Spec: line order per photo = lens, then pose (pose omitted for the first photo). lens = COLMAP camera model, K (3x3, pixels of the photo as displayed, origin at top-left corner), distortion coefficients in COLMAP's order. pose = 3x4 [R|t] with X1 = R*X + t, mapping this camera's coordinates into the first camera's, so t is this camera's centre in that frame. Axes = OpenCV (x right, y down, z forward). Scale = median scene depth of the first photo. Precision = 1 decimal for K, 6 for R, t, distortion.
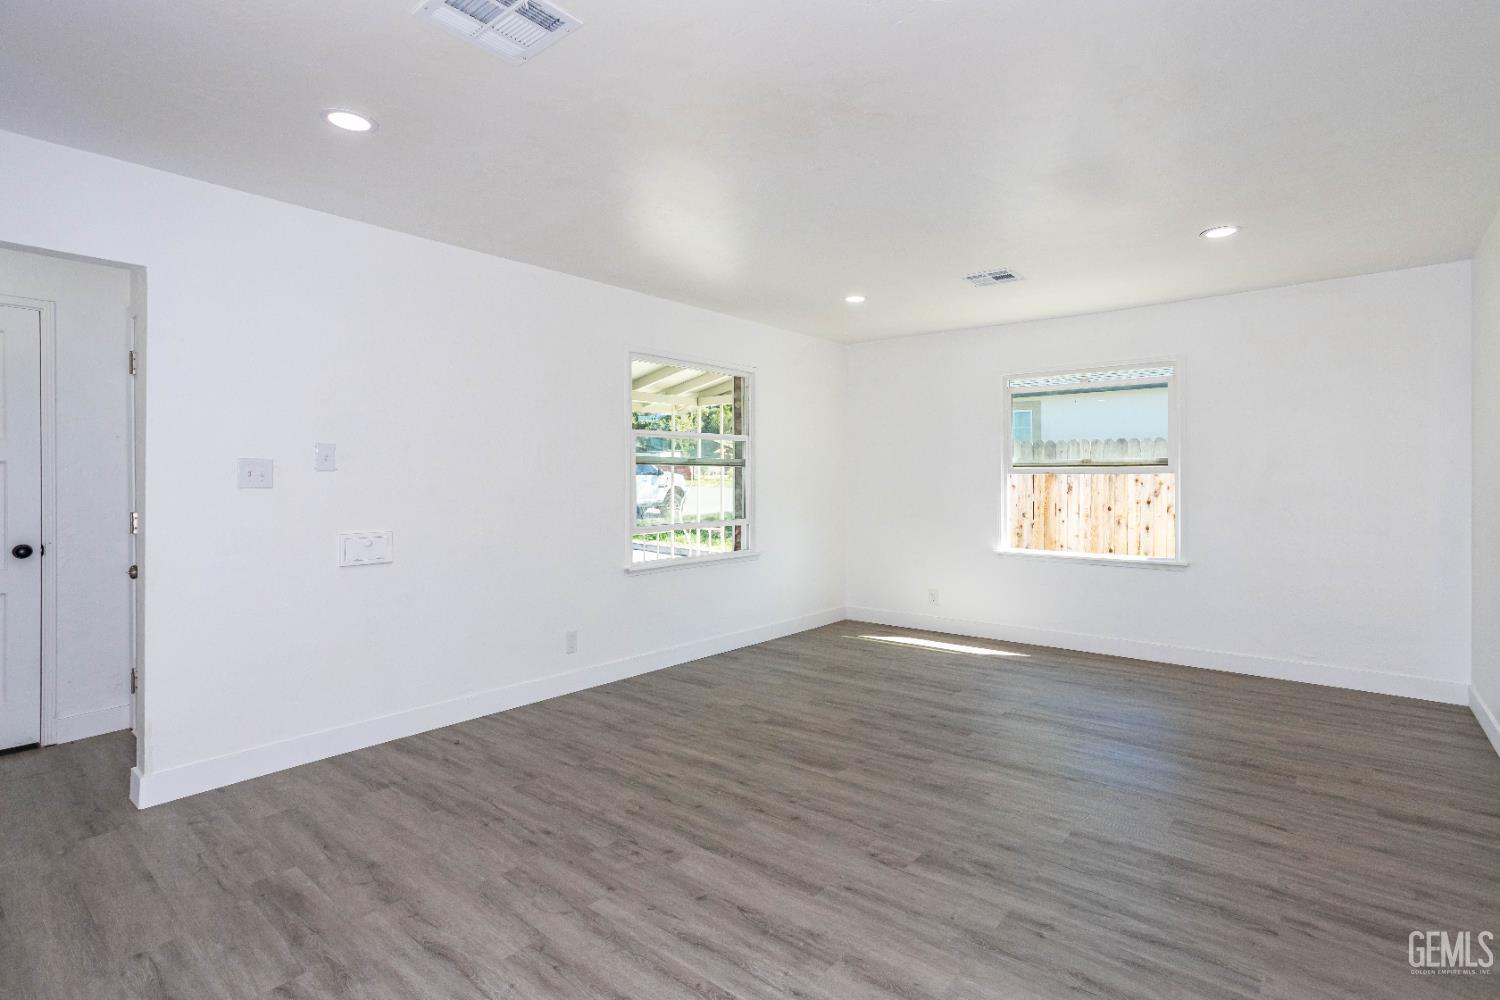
lens RADIAL K [[715.4, 0, 749.8], [0, 715.4, 488.1], [0, 0, 1]] dist [-0.018162, 0.003645]
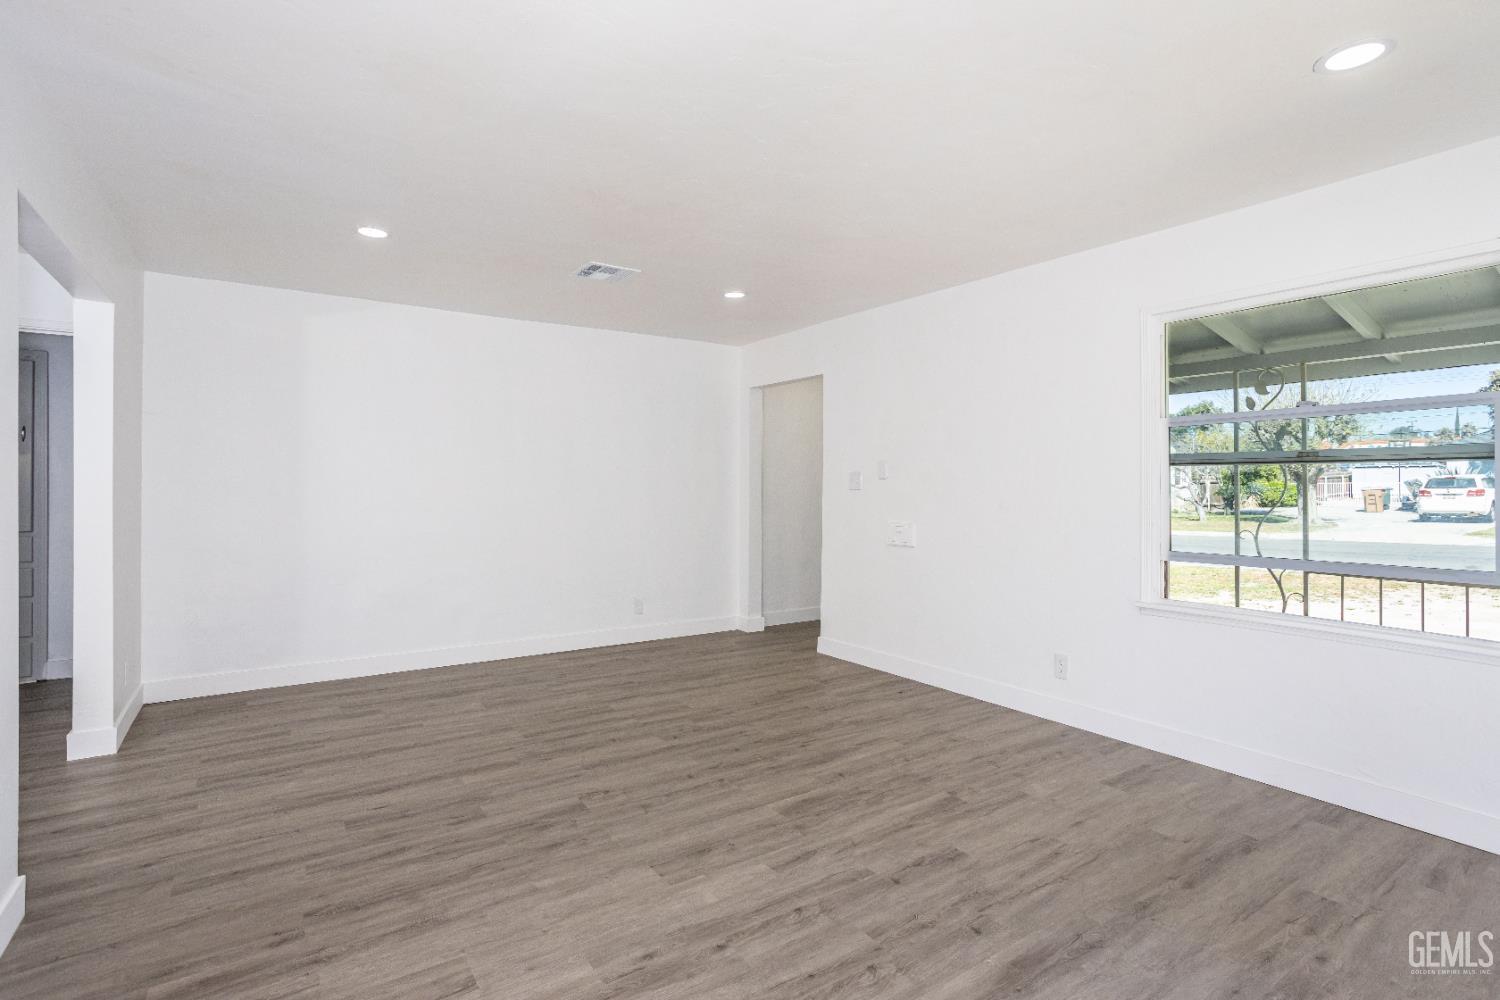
lens RADIAL K [[715.4, 0, 748.9], [0, 715.4, 495.6], [0, 0, 1]] dist [-0.018162, 0.003645]
pose [[-0.264280, 0.012247, -0.964368, 1.183123], [-0.006282, 0.999876, 0.014419, -0.012419], [0.964425, 0.009869, -0.264171, 1.430243]]
